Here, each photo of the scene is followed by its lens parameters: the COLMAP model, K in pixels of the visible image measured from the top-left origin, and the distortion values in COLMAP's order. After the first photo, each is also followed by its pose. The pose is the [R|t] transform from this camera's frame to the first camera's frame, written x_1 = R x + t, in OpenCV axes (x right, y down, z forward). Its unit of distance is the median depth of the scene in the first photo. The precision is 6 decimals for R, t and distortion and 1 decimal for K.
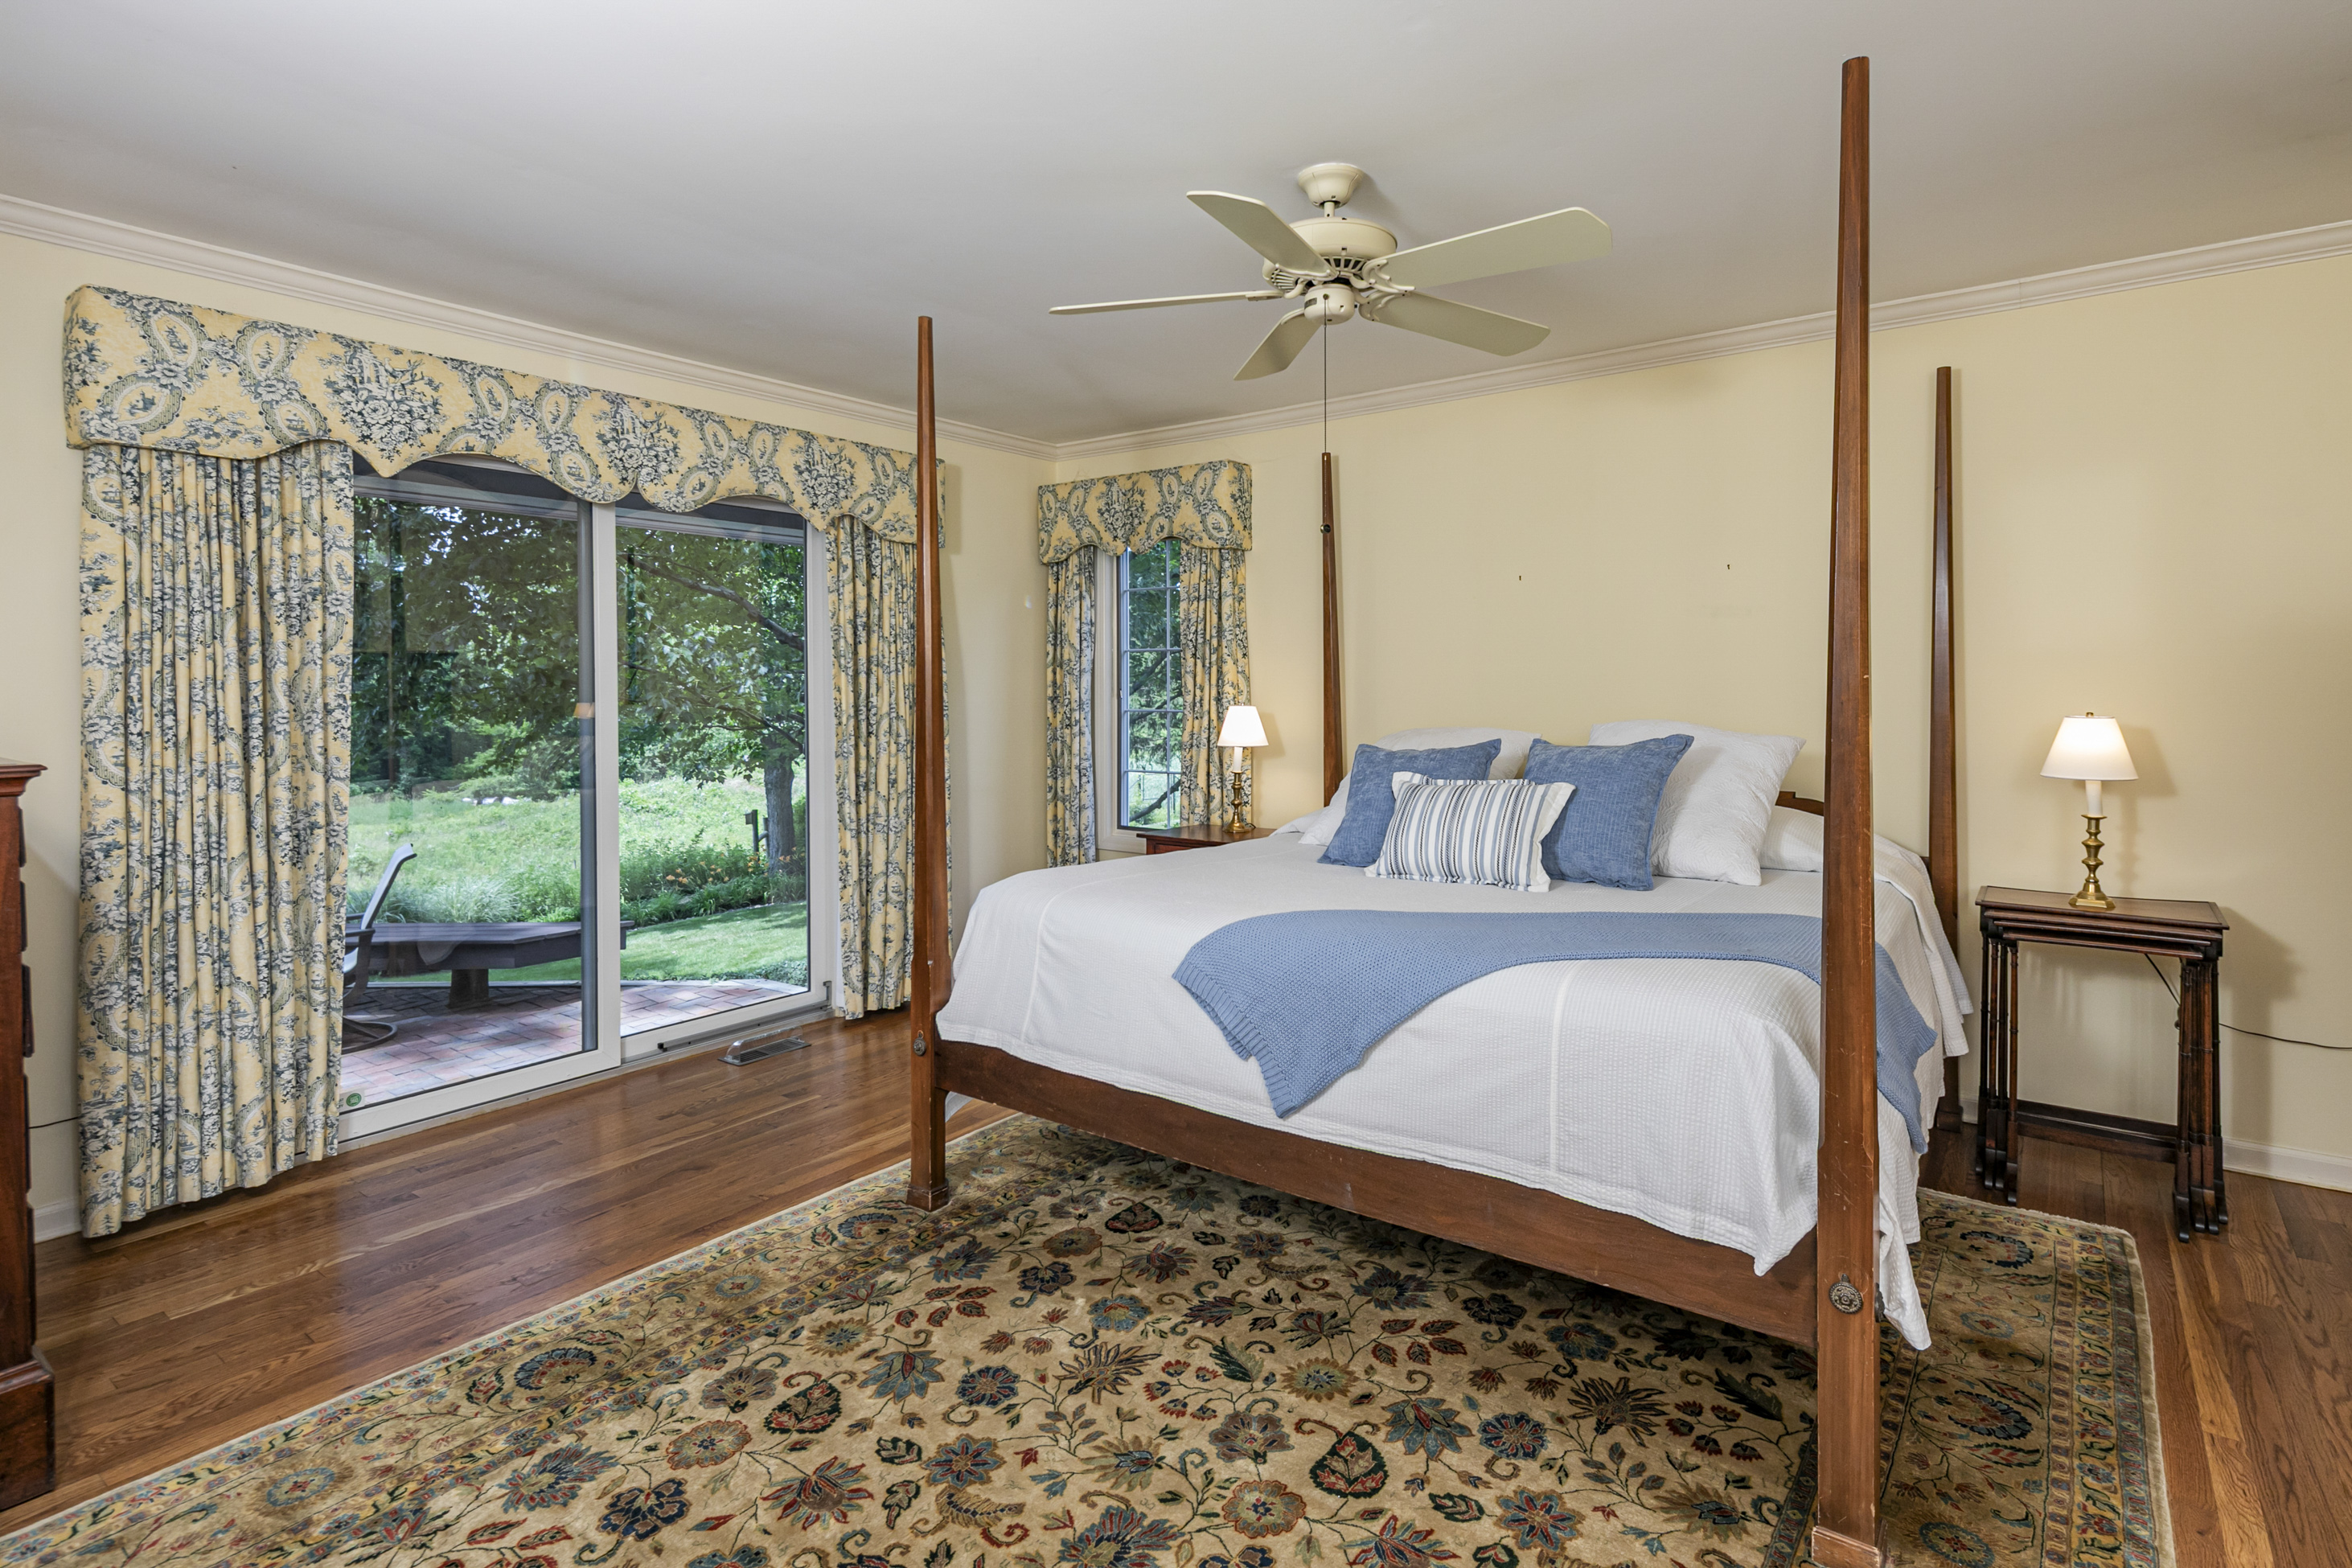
lens RADIAL K [[1151.6, 0, 1186.9], [0, 1151.6, 700.9], [0, 0, 1]] dist [0.029538, -0.010780]
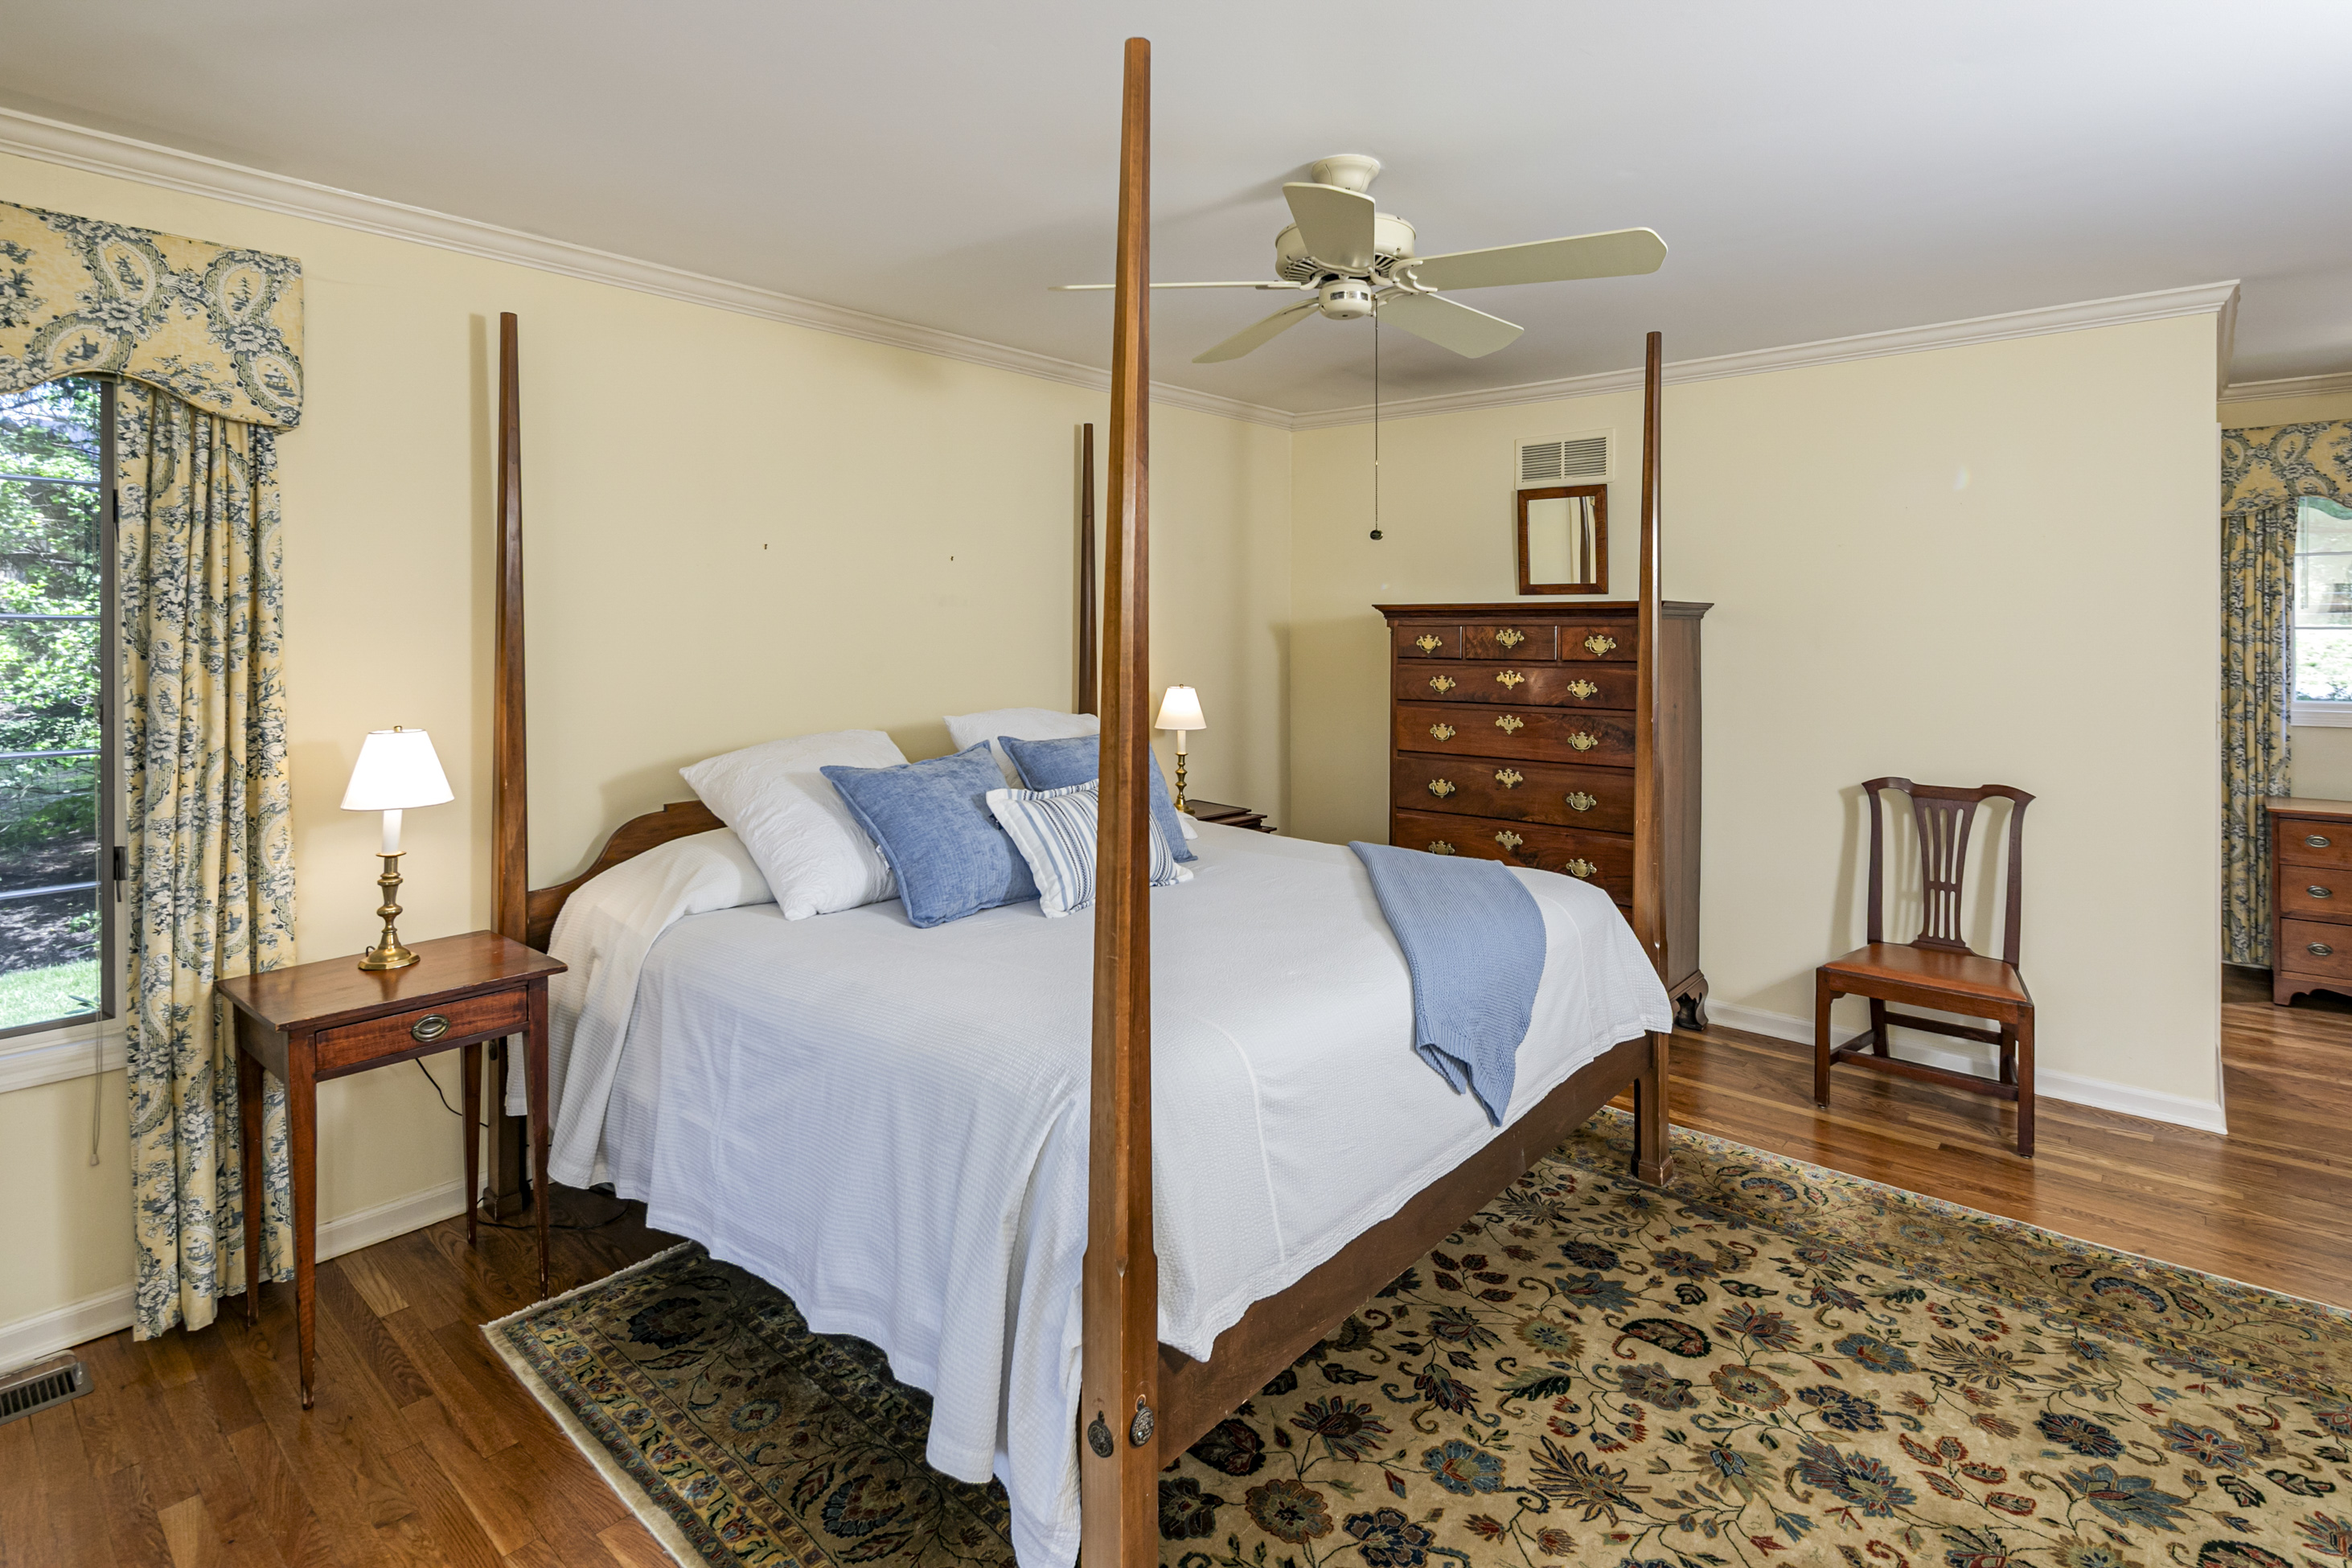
lens RADIAL K [[1151.6, 0, 1182.4], [0, 1151.6, 631.8], [0, 0, 1]] dist [0.029538, -0.010780]
pose [[0.086920, 0.000950, 0.996215, -0.979294], [0.011176, 0.999936, -0.001928, -0.078341], [-0.996153, 0.011301, 0.086904, 1.206129]]
